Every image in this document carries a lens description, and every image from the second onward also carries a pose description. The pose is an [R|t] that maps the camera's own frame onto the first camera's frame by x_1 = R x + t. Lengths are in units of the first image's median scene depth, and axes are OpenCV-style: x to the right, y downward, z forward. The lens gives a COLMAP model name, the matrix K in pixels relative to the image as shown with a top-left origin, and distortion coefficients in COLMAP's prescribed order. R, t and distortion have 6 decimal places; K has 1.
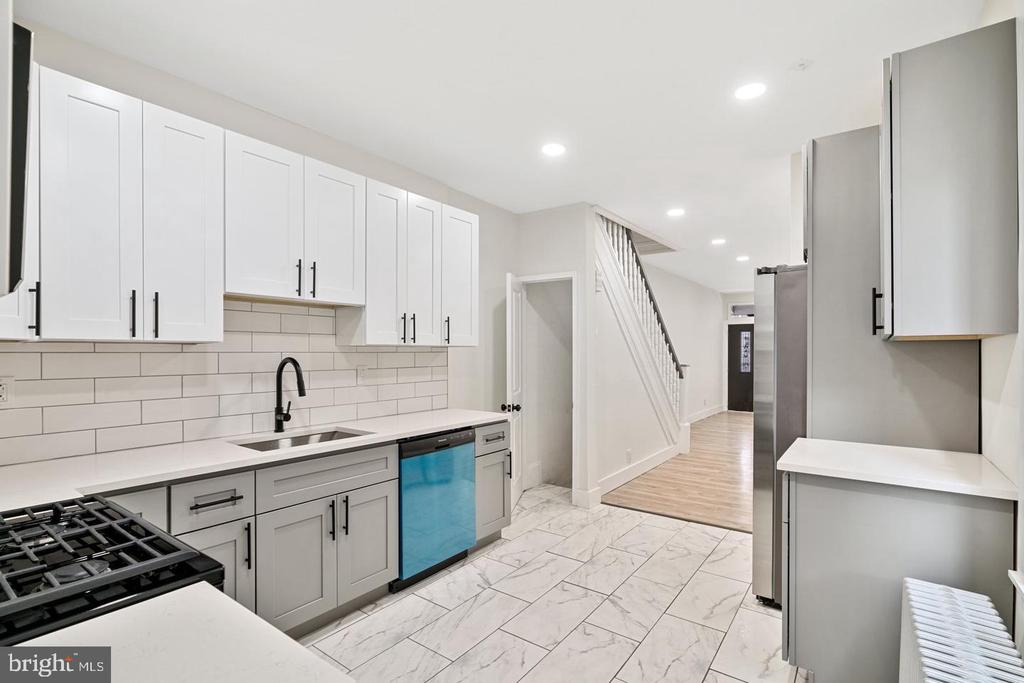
lens RADIAL K [[476.9, 0, 509.2], [0, 476.9, 349.9], [0, 0, 1]] dist [-0.001736, 0.000372]
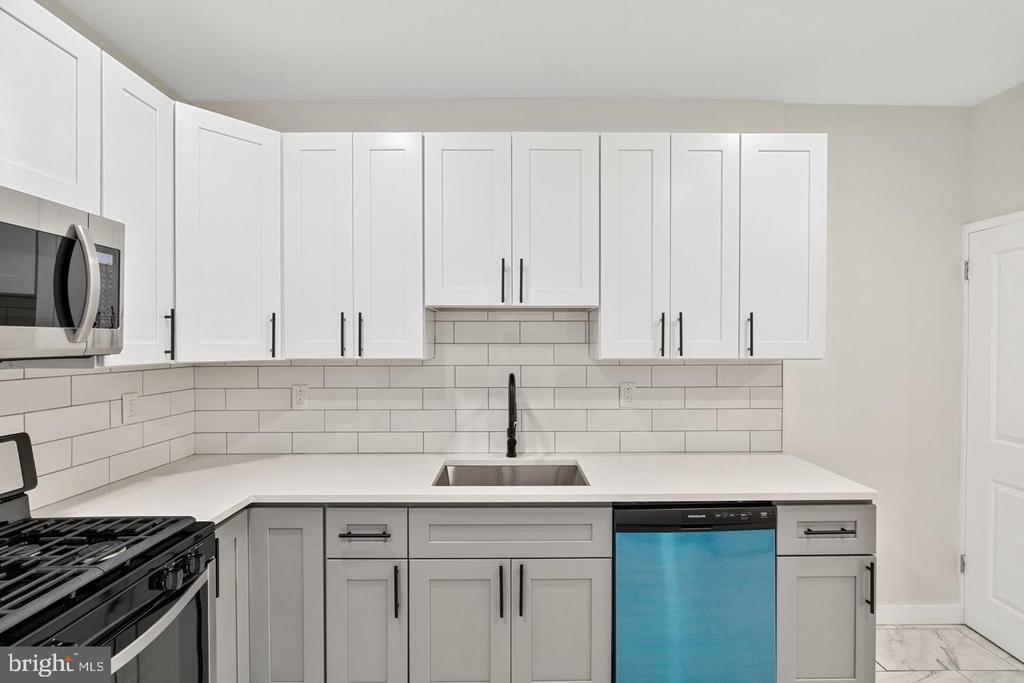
lens RADIAL K [[476.9, 0, 518.8], [0, 476.9, 353.6], [0, 0, 1]] dist [-0.001736, 0.000372]
pose [[0.635672, 0.014637, -0.771820, 0.200080], [-0.001427, 0.999841, 0.017785, -0.033452], [0.771958, -0.010204, 0.635592, 0.466208]]
